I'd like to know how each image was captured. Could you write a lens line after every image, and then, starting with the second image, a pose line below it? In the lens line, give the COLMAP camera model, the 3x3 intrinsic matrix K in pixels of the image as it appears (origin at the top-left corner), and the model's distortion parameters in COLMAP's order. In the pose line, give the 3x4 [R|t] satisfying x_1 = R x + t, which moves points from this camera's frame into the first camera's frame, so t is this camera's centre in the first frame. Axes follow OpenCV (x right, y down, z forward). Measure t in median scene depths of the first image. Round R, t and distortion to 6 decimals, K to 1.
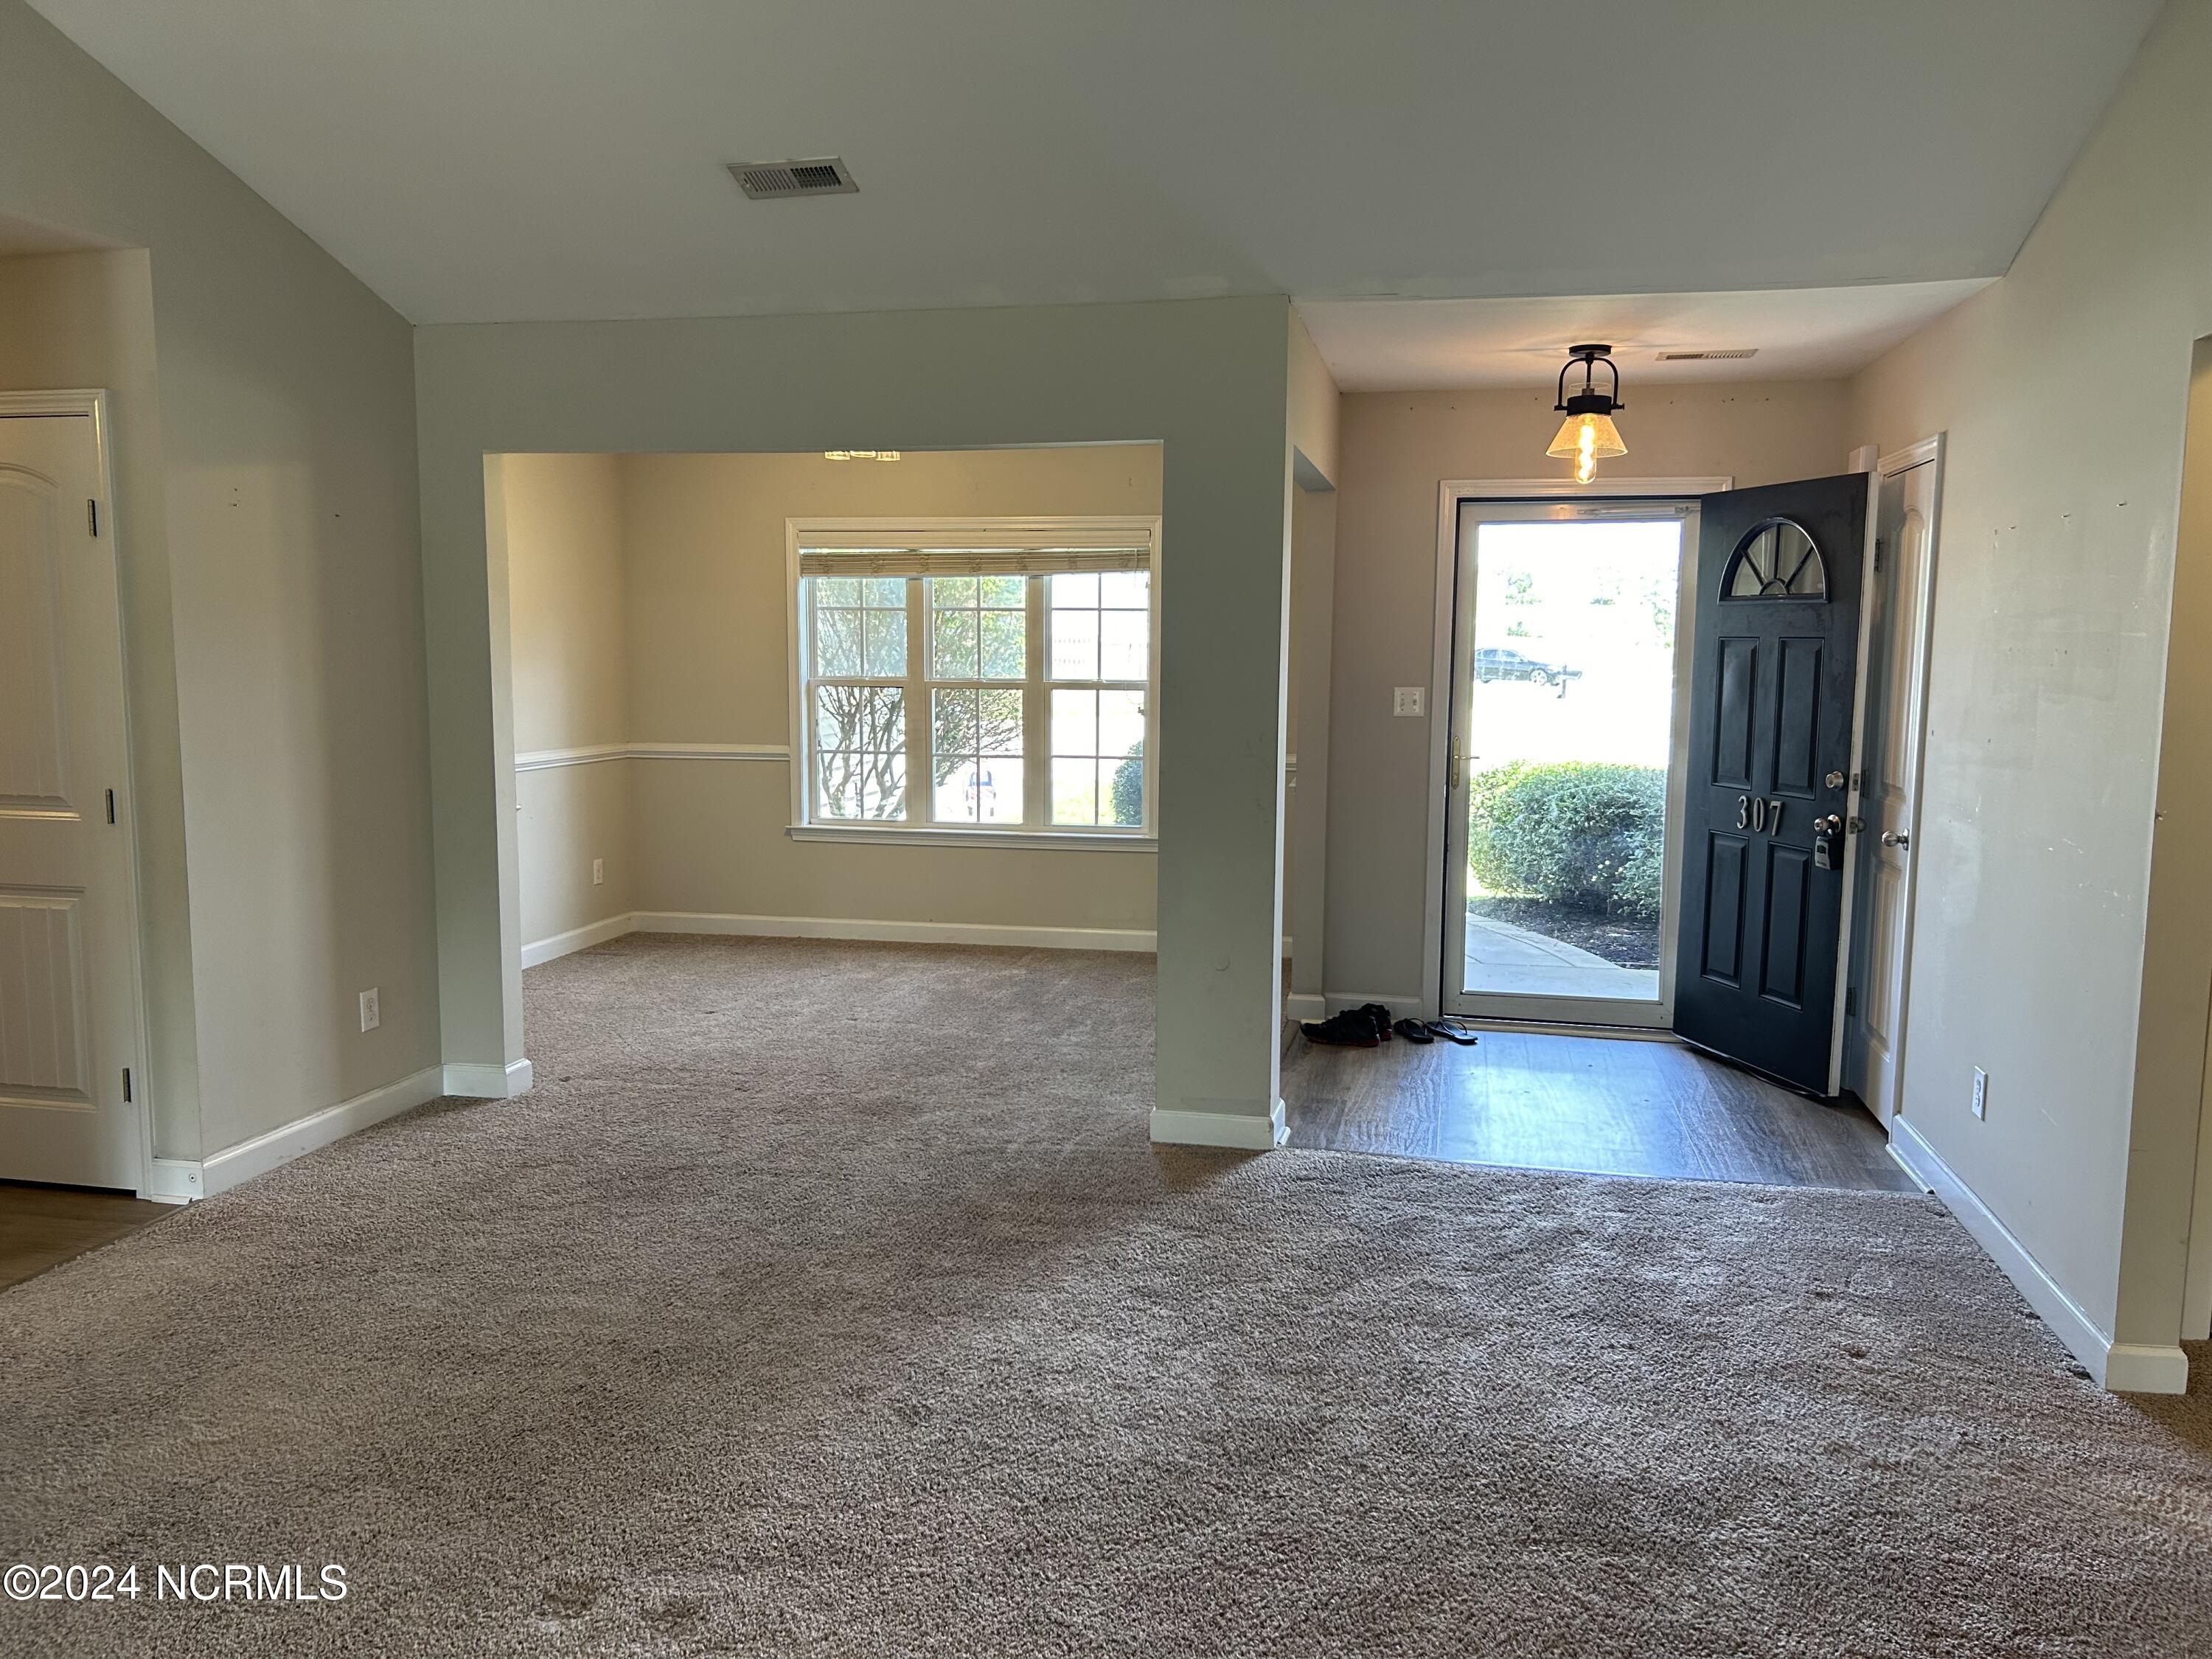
lens RADIAL K [[1666.2, 0, 1106.0], [0, 1666.2, 829.5], [0, 0, 1]] dist [0.148381, -0.227644]
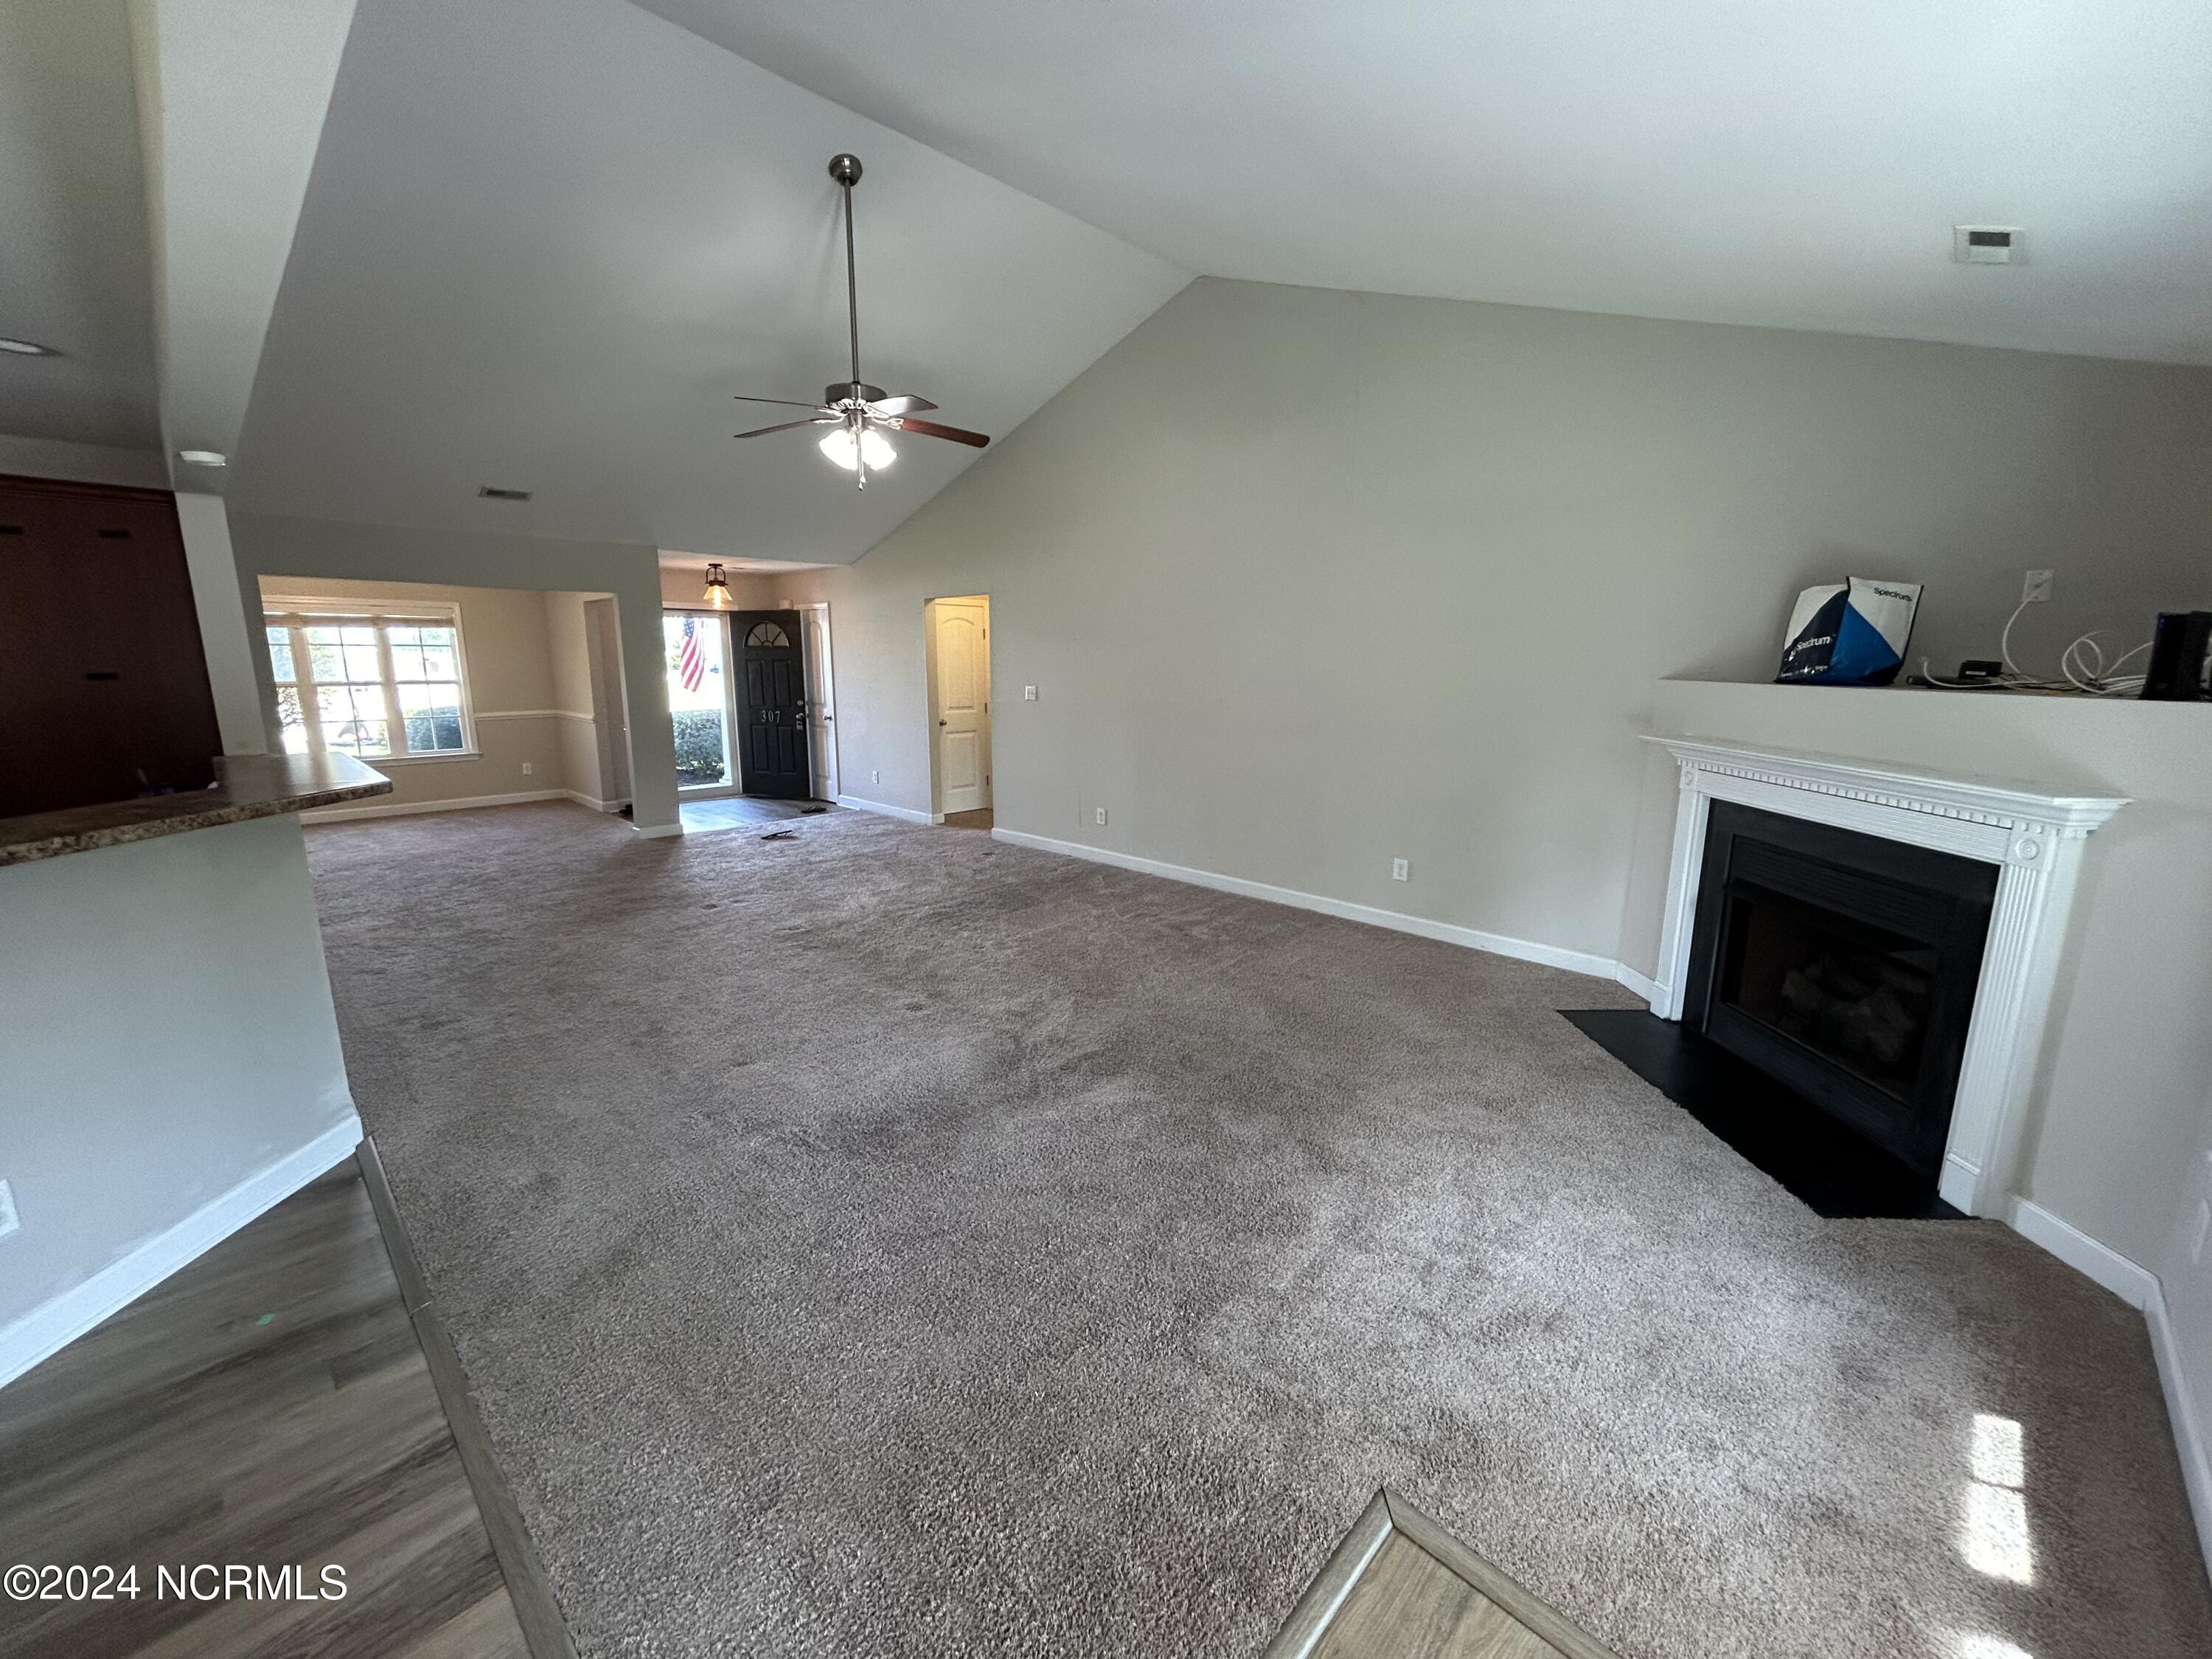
lens RADIAL K [[888.3, 0, 1104.6], [0, 888.3, 825.5], [0, 0, 1]] dist [-0.000378, 0.000036]
pose [[0.538313, -0.164945, 0.826445, -0.628559], [0.095328, 0.986283, 0.134753, 0.026131], [-0.837336, 0.006245, 0.546653, -0.388826]]
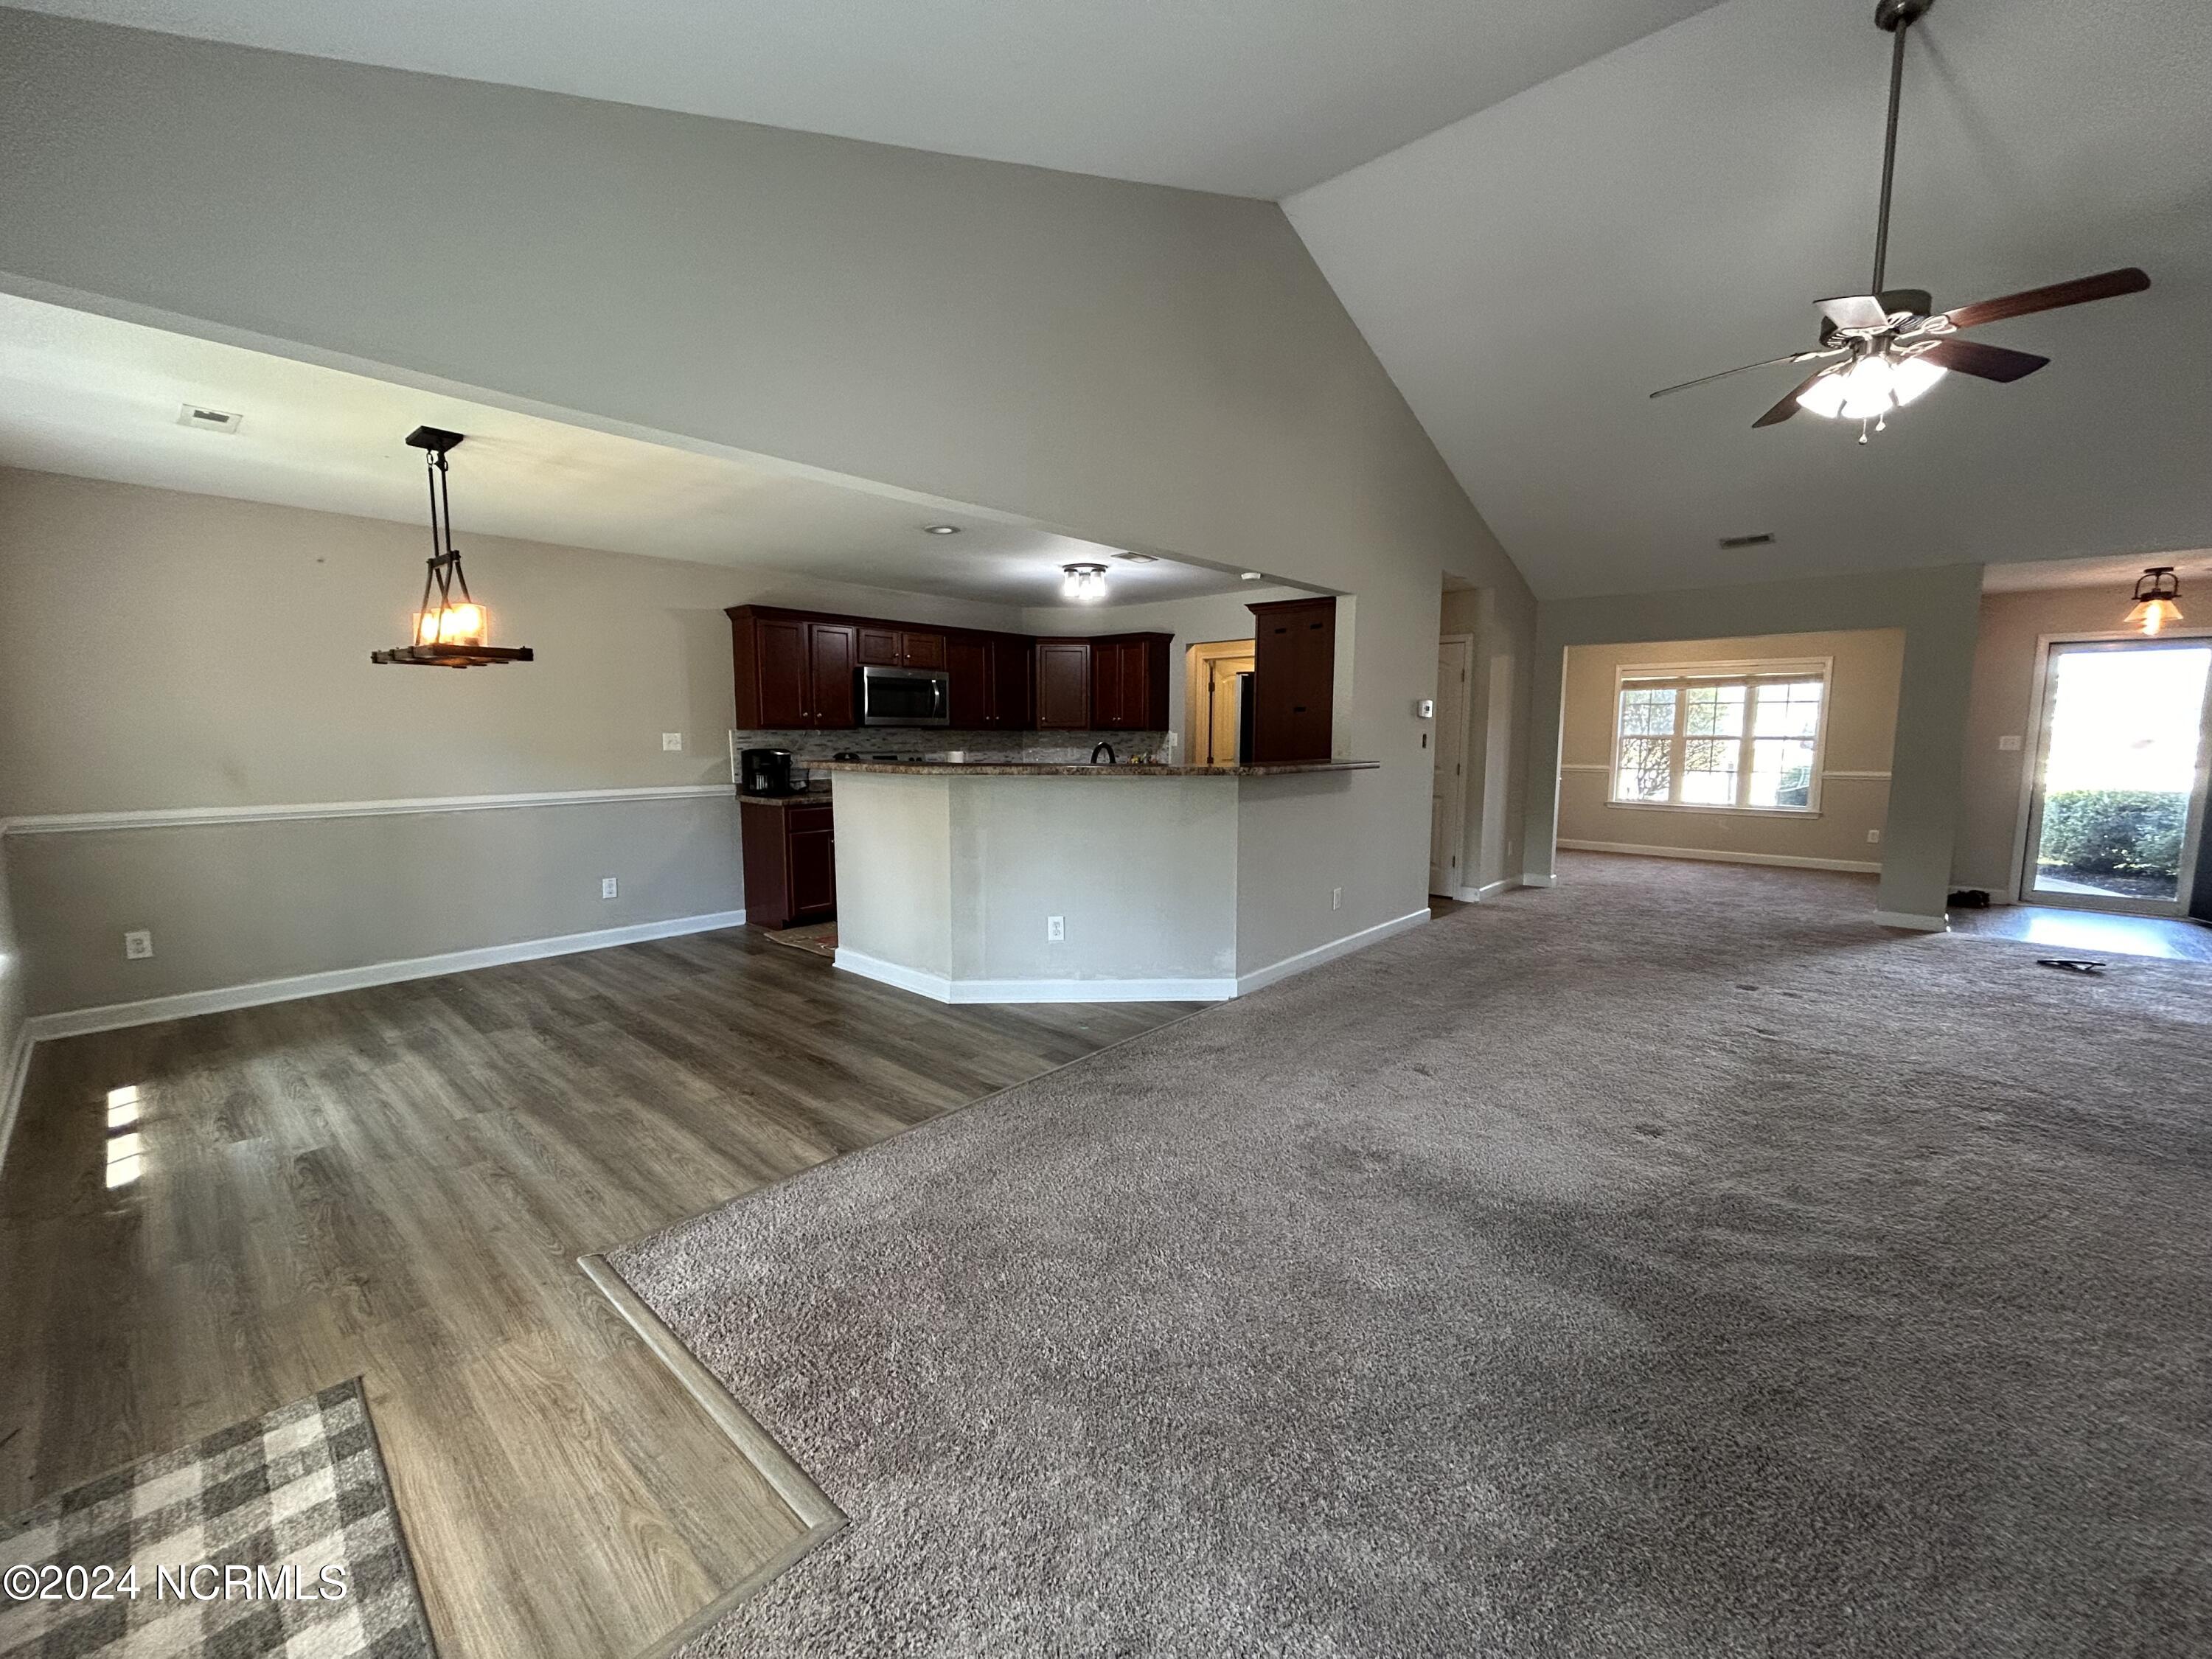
lens RADIAL K [[888.3, 0, 1104.6], [0, 888.3, 825.5], [0, 0, 1]] dist [-0.000378, 0.000036]
pose [[0.864052, 0.049898, -0.500924, -0.227480], [-0.052911, 0.998566, 0.008203, 0.074172], [0.500615, 0.019417, 0.865452, -0.487268]]
